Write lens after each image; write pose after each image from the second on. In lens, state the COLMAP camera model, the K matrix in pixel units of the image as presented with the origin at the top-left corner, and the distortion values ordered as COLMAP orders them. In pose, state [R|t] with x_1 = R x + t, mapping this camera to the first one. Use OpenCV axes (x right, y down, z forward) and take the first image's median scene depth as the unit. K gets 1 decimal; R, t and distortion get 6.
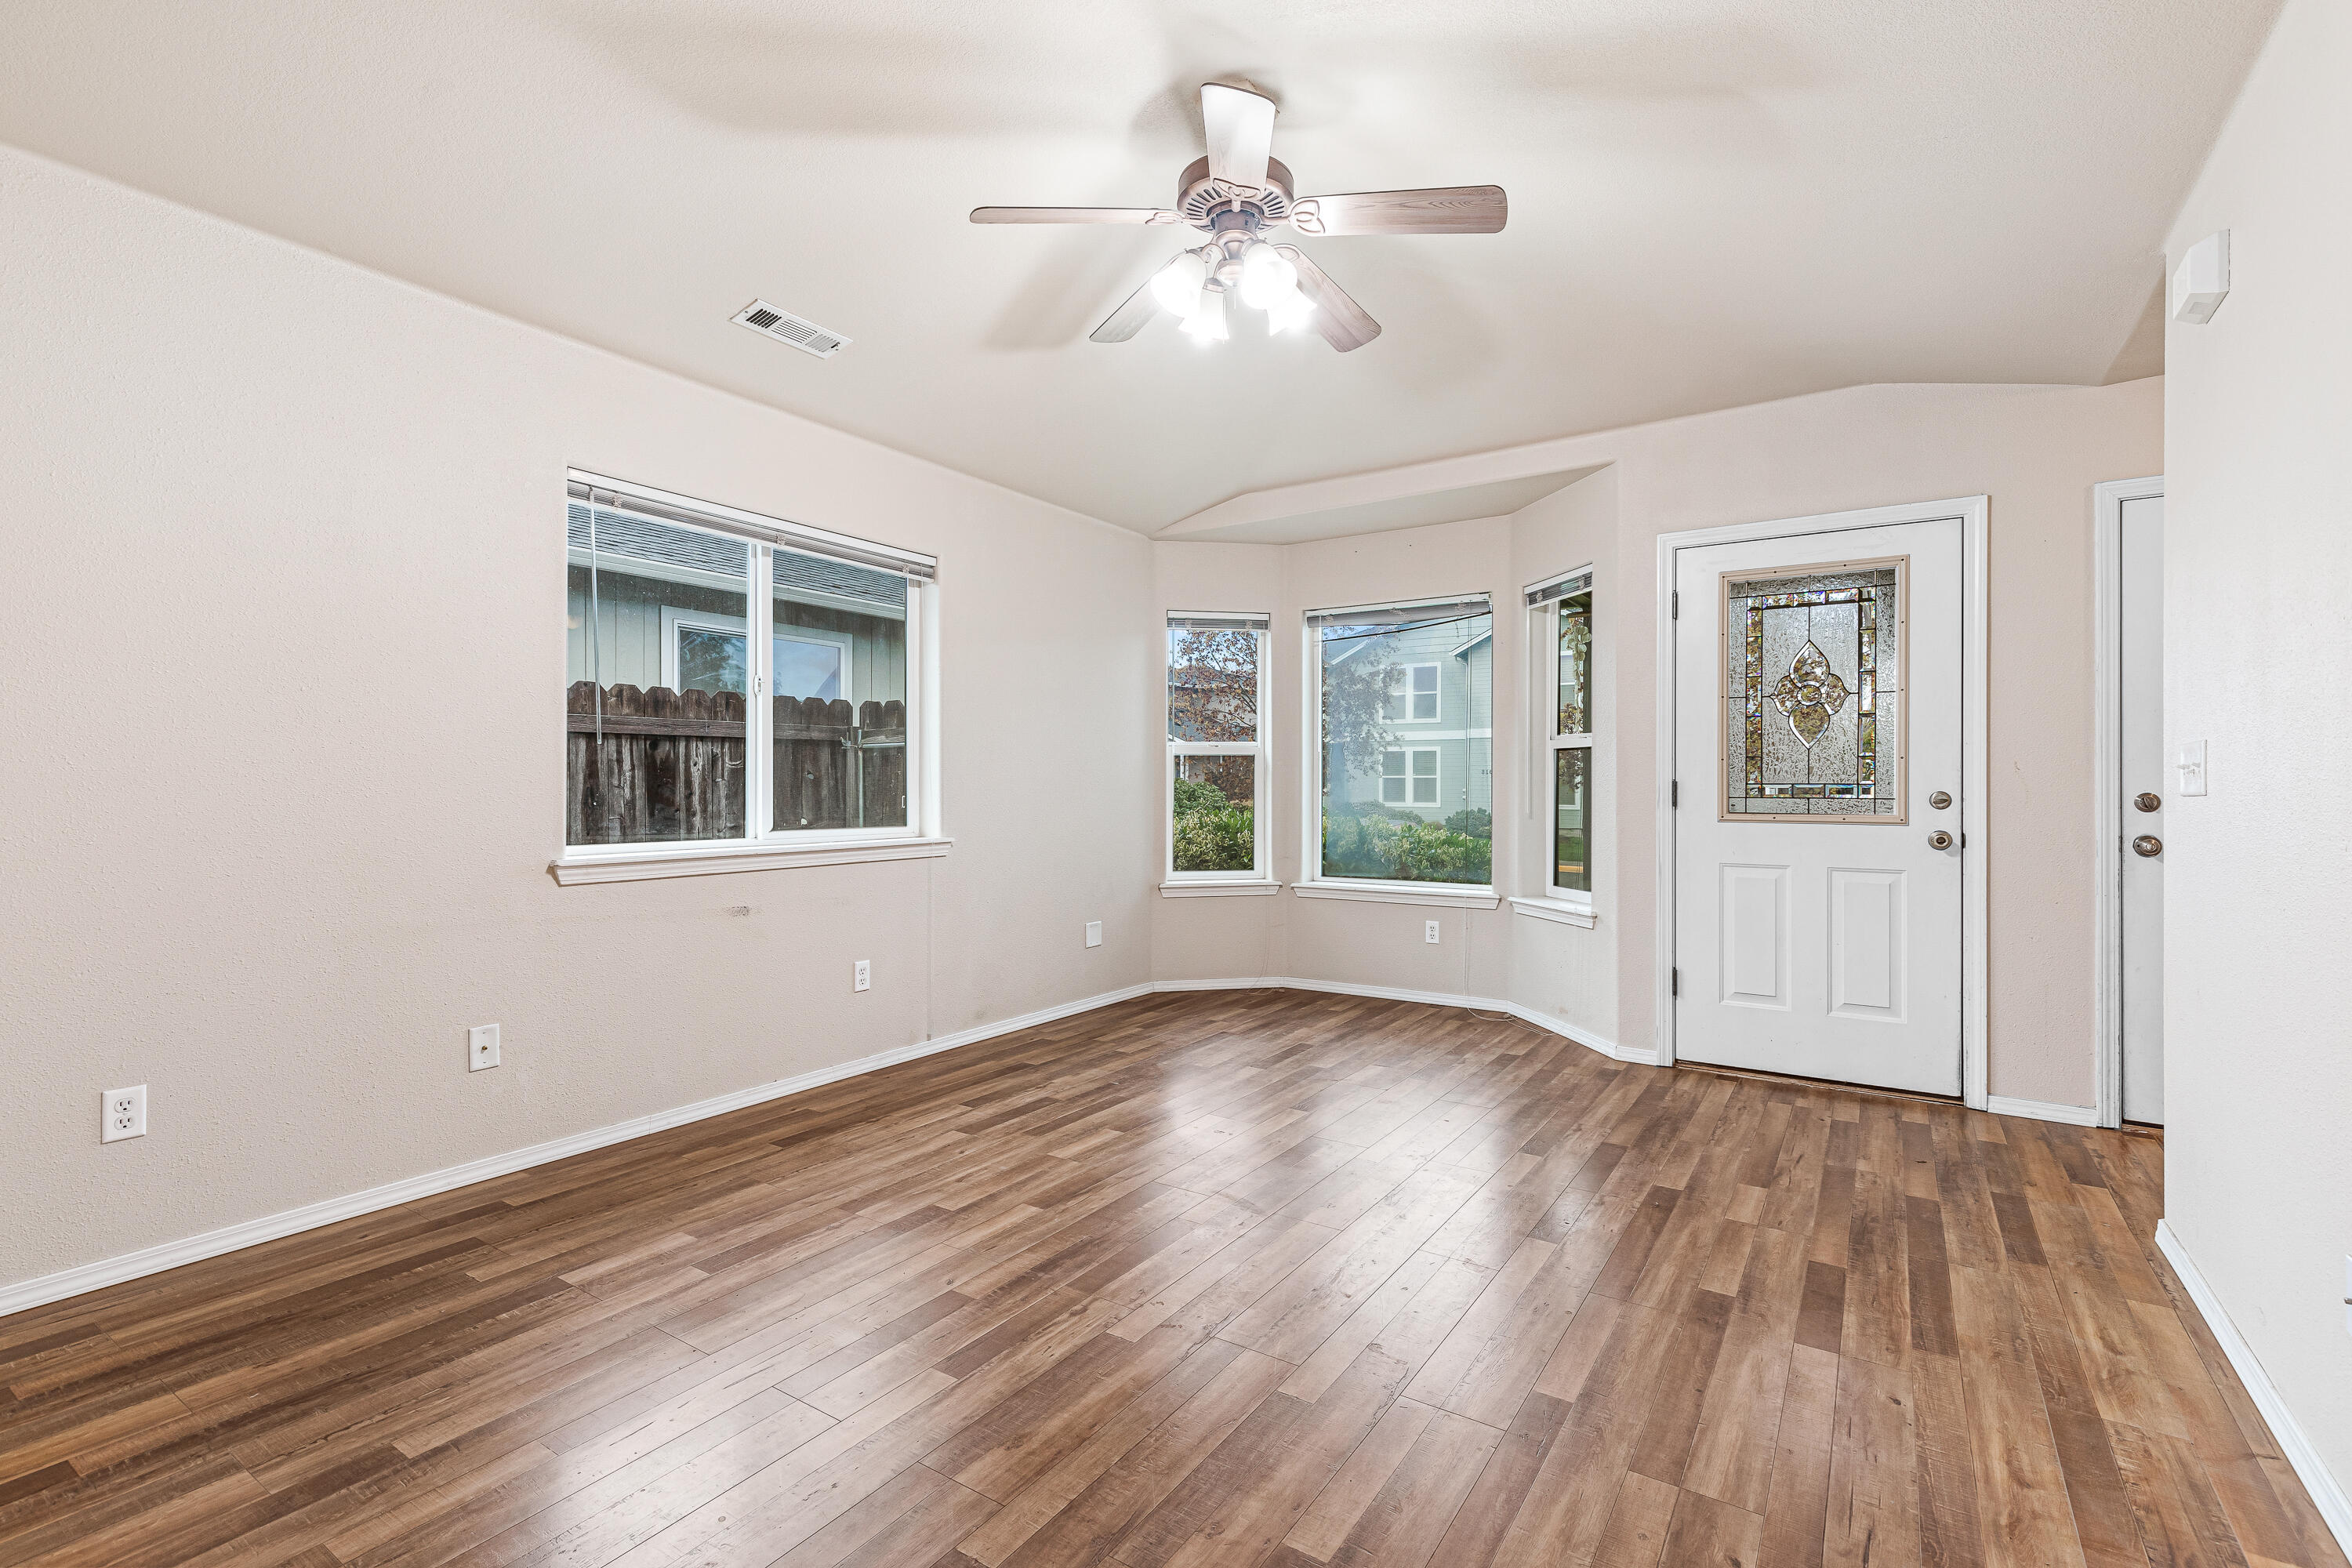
lens RADIAL K [[1056.1, 0, 1179.2], [0, 1056.1, 804.5], [0, 0, 1]] dist [0.001166, 0.002033]
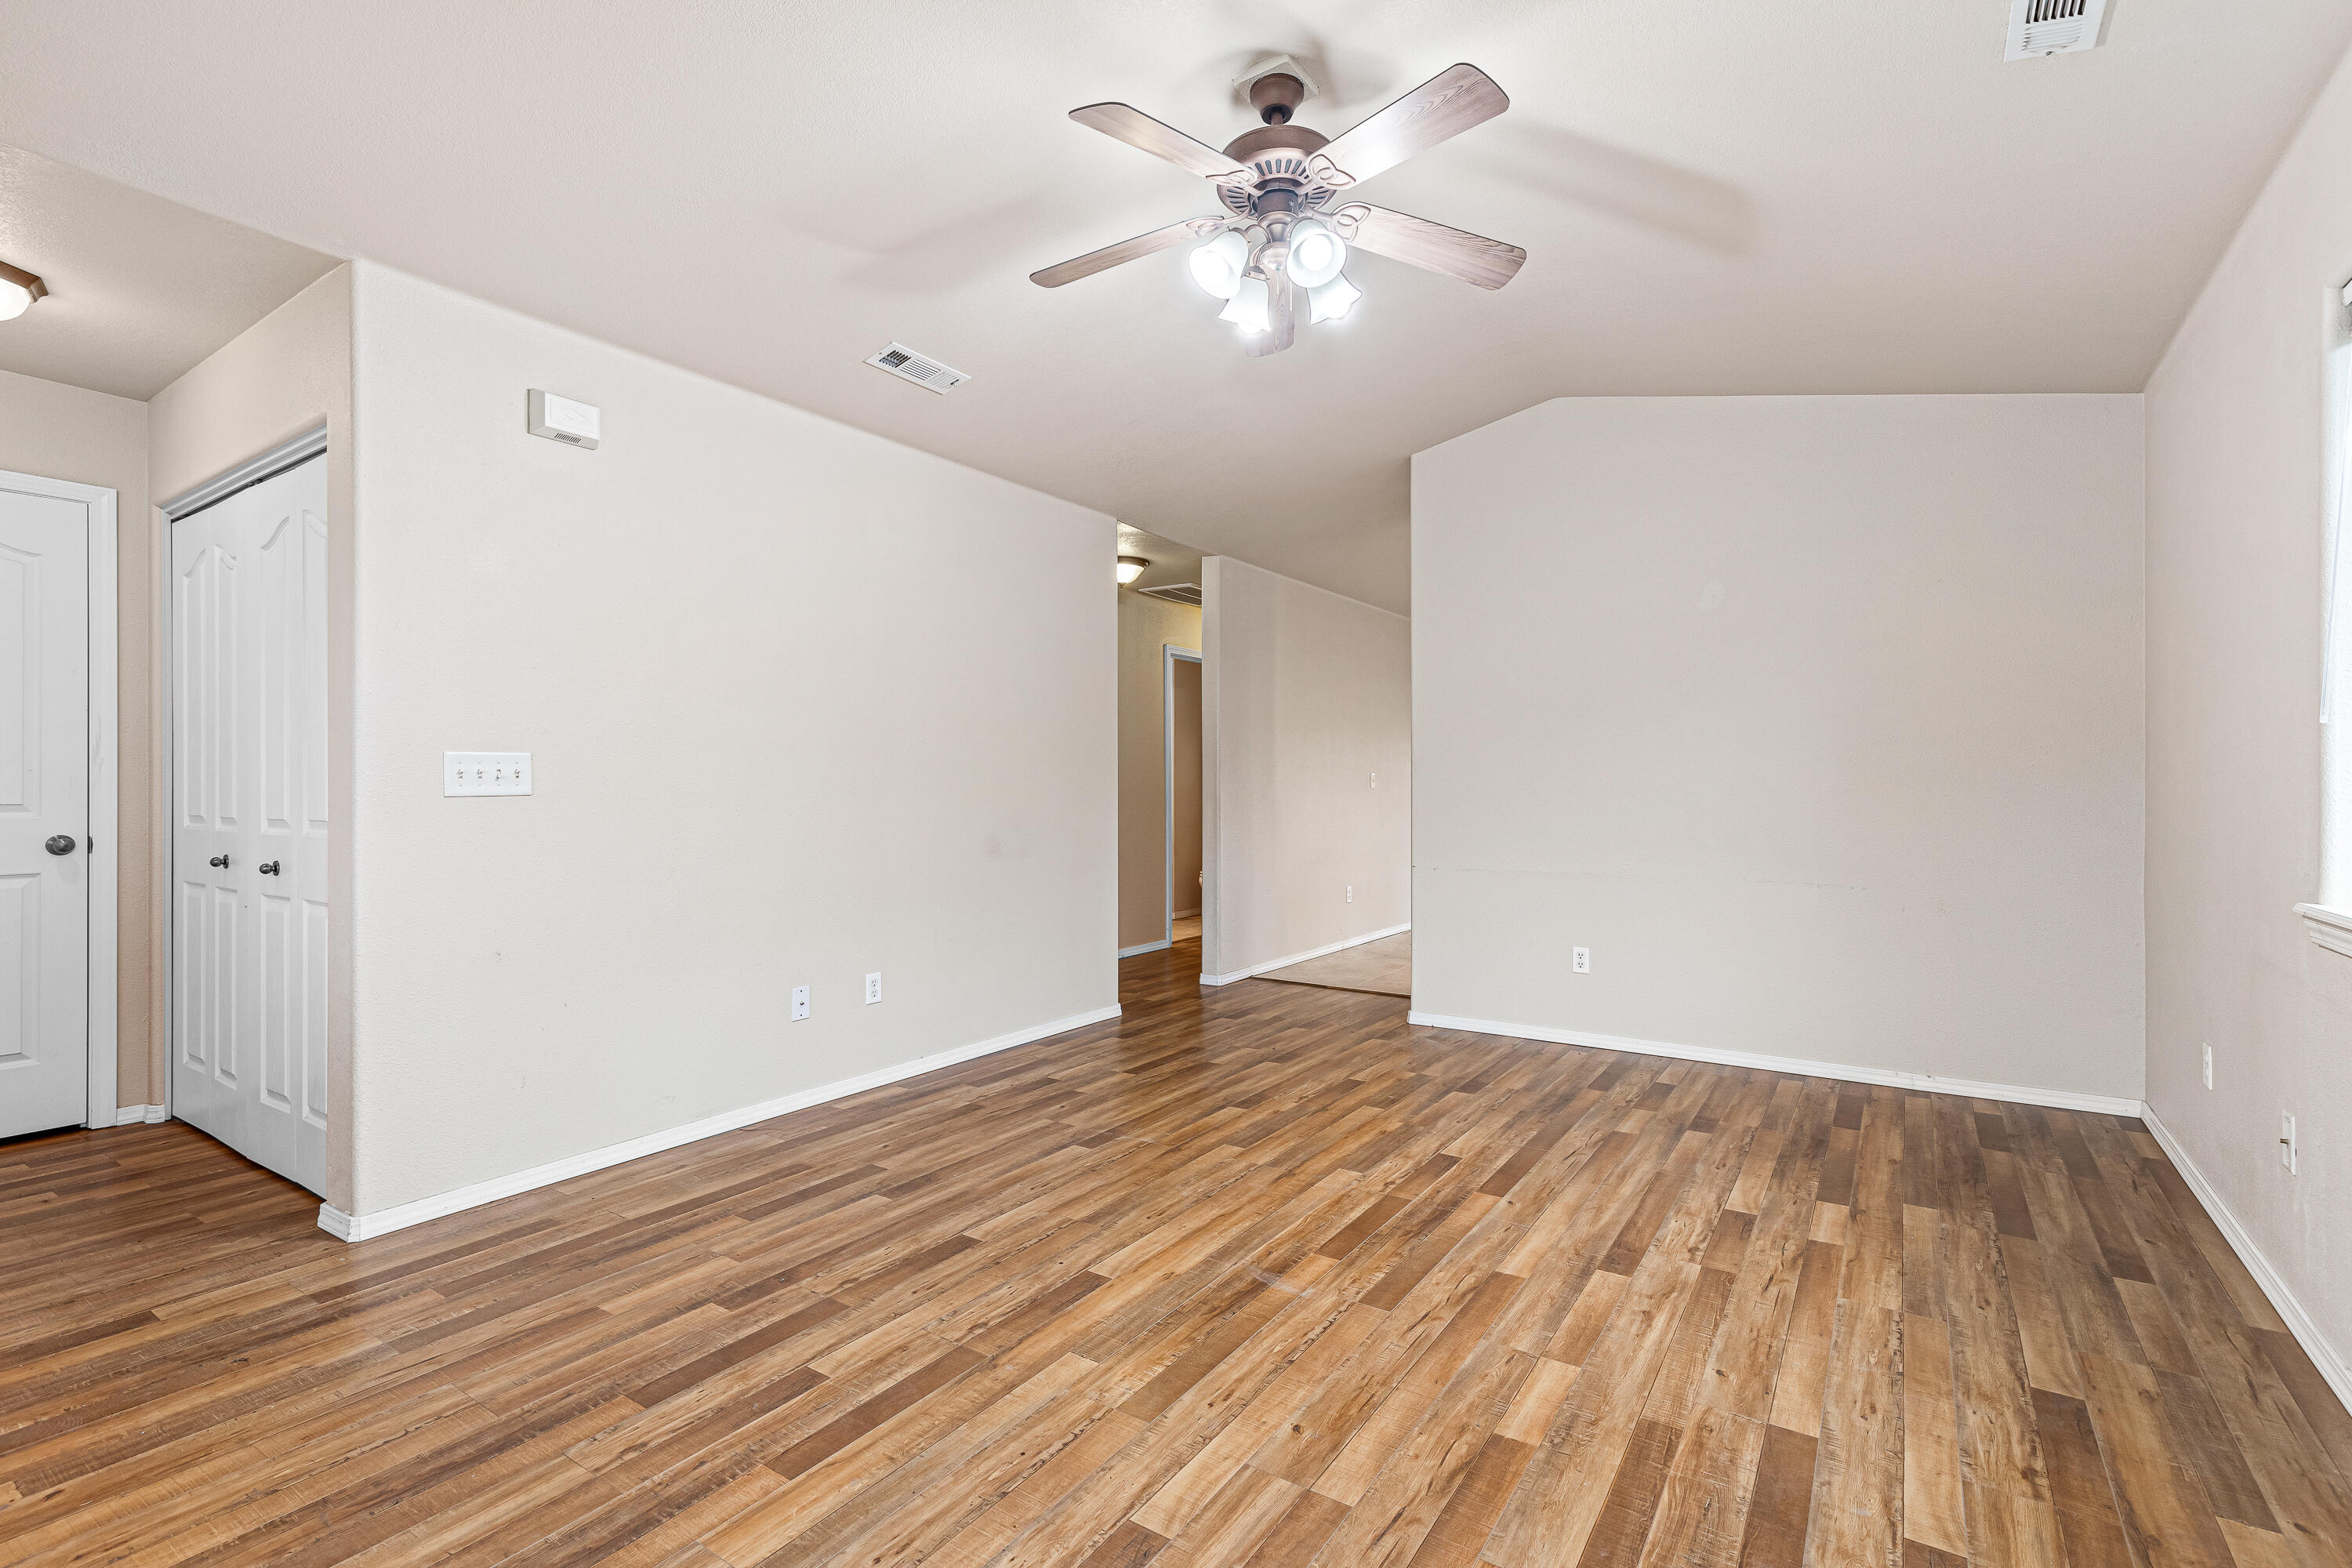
lens RADIAL K [[1056.1, 0, 1173.5], [0, 1056.1, 791.6], [0, 0, 1]] dist [0.001166, 0.002033]
pose [[-0.999886, -0.001315, 0.015066, 0.126430], [-0.001015, 0.999801, 0.019913, -0.033459], [-0.015089, 0.019895, -0.999688, 1.861601]]
